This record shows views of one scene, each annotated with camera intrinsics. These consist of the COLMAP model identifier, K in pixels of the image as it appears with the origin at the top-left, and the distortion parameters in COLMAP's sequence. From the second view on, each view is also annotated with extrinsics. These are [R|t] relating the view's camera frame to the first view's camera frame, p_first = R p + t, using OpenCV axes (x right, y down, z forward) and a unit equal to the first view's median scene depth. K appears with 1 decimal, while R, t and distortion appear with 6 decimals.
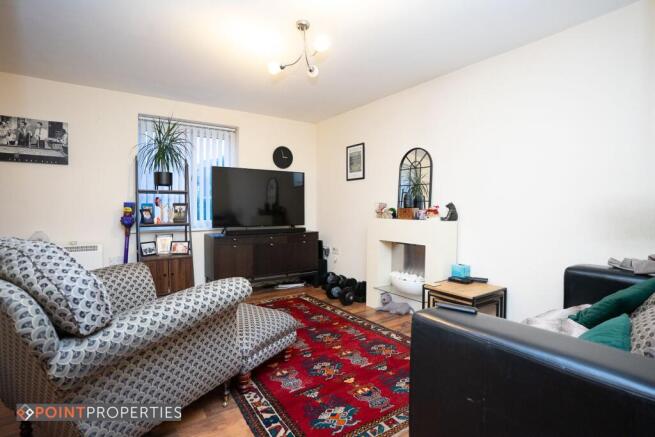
lens RADIAL K [[321.4, 0, 325.3], [0, 321.4, 218.2], [0, 0, 1]] dist [-0.061755, 0.026033]
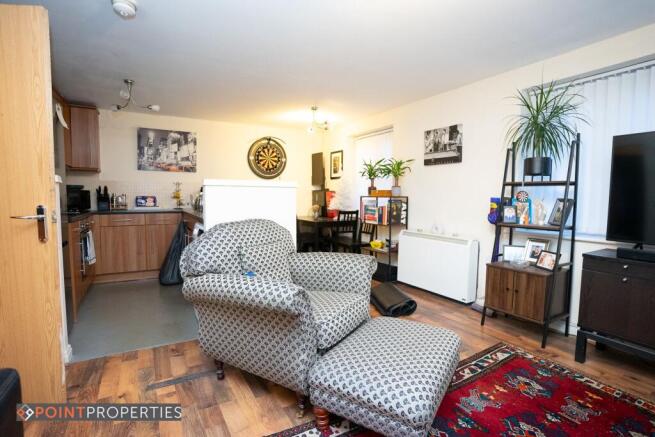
lens RADIAL K [[321.4, 0, 328.6], [0, 321.4, 220.4], [0, 0, 1]] dist [-0.061755, 0.026033]
pose [[-0.058430, 0.070761, -0.995781, 0.283974], [-0.042524, 0.996403, 0.073300, -0.030115], [0.997385, 0.046628, -0.055210, 0.562661]]
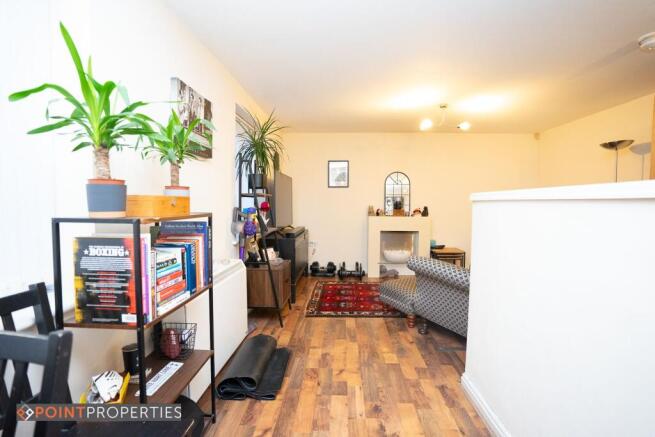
lens RADIAL K [[321.4, 0, 328.1], [0, 321.4, 217.1], [0, 0, 1]] dist [-0.061755, 0.026033]
pose [[0.603458, -0.039116, 0.796435, -1.162086], [0.023938, 0.999235, 0.030938, -0.047138], [-0.797036, 0.000395, 0.603932, 0.286555]]
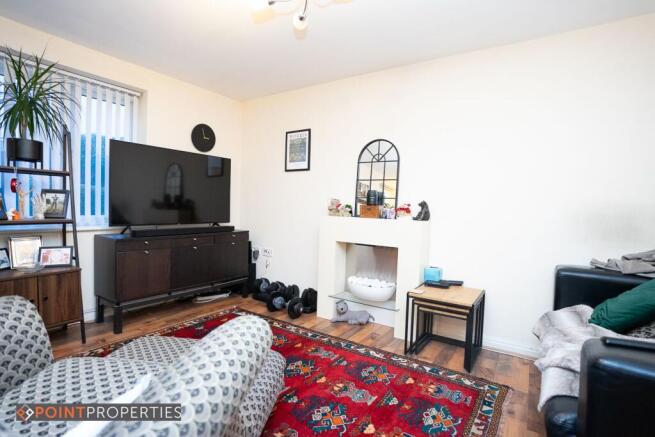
lens RADIAL K [[321.4, 0, 326.1], [0, 321.4, 219.1], [0, 0, 1]] dist [-0.061755, 0.026033]
pose [[0.931257, 0.010029, 0.364226, -0.174828], [-0.015931, 0.999786, 0.013203, -0.003141], [-0.364016, -0.018097, 0.931217, 0.195882]]
